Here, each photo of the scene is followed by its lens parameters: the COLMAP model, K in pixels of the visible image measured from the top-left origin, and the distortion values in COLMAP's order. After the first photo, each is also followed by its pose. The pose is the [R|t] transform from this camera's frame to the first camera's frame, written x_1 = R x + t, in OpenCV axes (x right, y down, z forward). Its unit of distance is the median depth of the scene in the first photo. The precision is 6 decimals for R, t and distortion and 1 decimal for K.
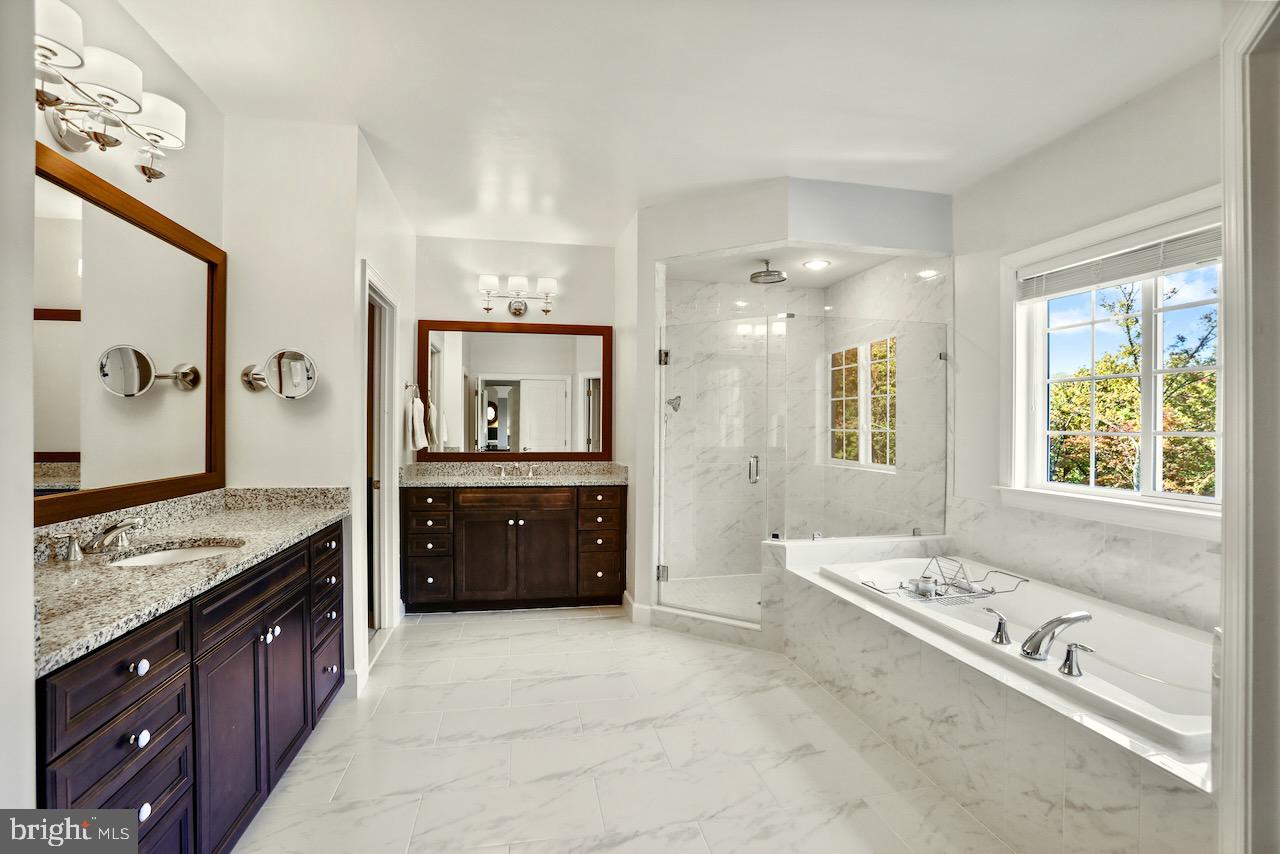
lens RADIAL K [[587.1, 0, 632.6], [0, 587.1, 431.6], [0, 0, 1]] dist [-0.040977, 0.007682]
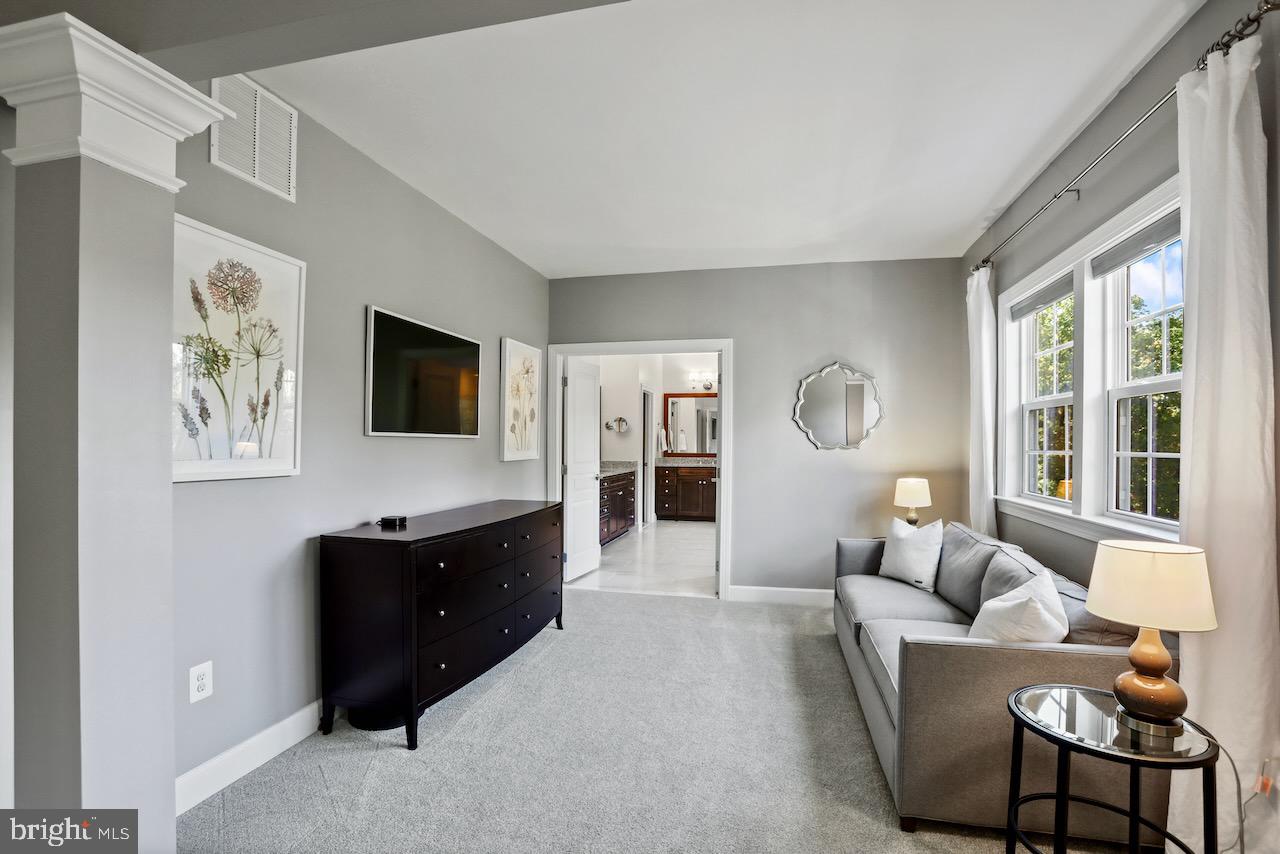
lens RADIAL K [[587.1, 0, 640.8], [0, 587.1, 437.5], [0, 0, 1]] dist [-0.040977, 0.007682]
pose [[0.906553, -0.002361, -0.422086, 0.558844], [-0.004026, 0.999890, -0.014240, 0.011392], [0.422073, 0.014609, 0.906444, -1.199931]]
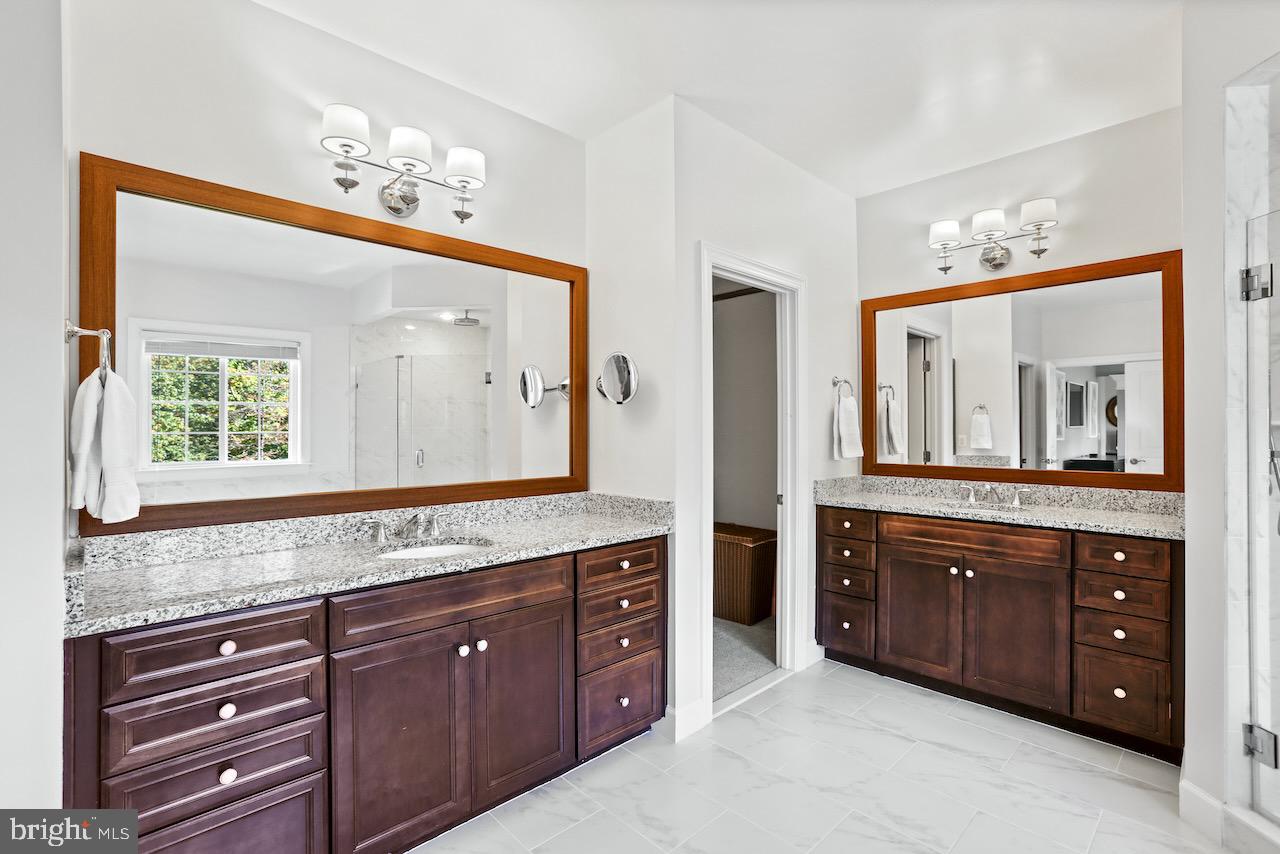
lens RADIAL K [[587.1, 0, 630.1], [0, 587.1, 426.7], [0, 0, 1]] dist [-0.040977, 0.007682]
pose [[0.535502, -0.012293, -0.844445, 0.162381], [-0.000110, 0.999893, -0.014626, -0.003563], [0.844534, 0.007925, 0.535443, 0.319660]]
